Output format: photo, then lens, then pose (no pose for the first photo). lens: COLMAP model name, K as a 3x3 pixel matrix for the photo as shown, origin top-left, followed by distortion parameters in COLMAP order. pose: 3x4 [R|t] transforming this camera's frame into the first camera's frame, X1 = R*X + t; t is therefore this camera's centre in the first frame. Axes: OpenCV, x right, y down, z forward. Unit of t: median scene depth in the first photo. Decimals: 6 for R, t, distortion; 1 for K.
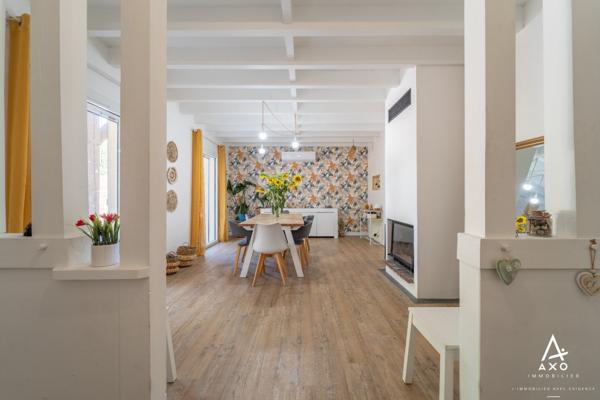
lens RADIAL K [[252.9, 0, 300.0], [0, 252.9, 200.0], [0, 0, 1]] dist [-0.001500, 0.000371]
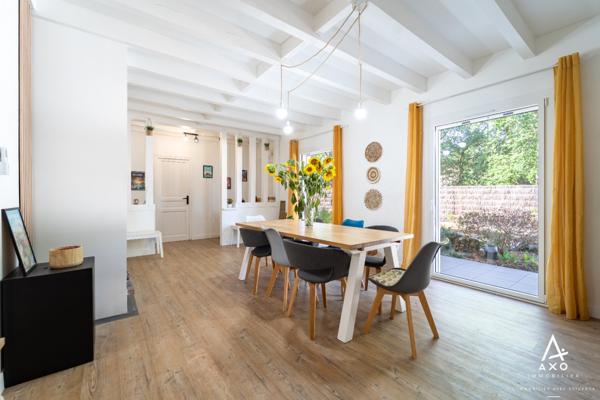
lens RADIAL K [[252.9, 0, 300.0], [0, 252.9, 200.0], [0, 0, 1]] dist [-0.001500, 0.000371]
pose [[-0.797197, 0.001953, -0.603716, 0.430243], [-0.002756, 0.999973, 0.006874, 0.002402], [0.603713, 0.007144, -0.797170, 2.018803]]
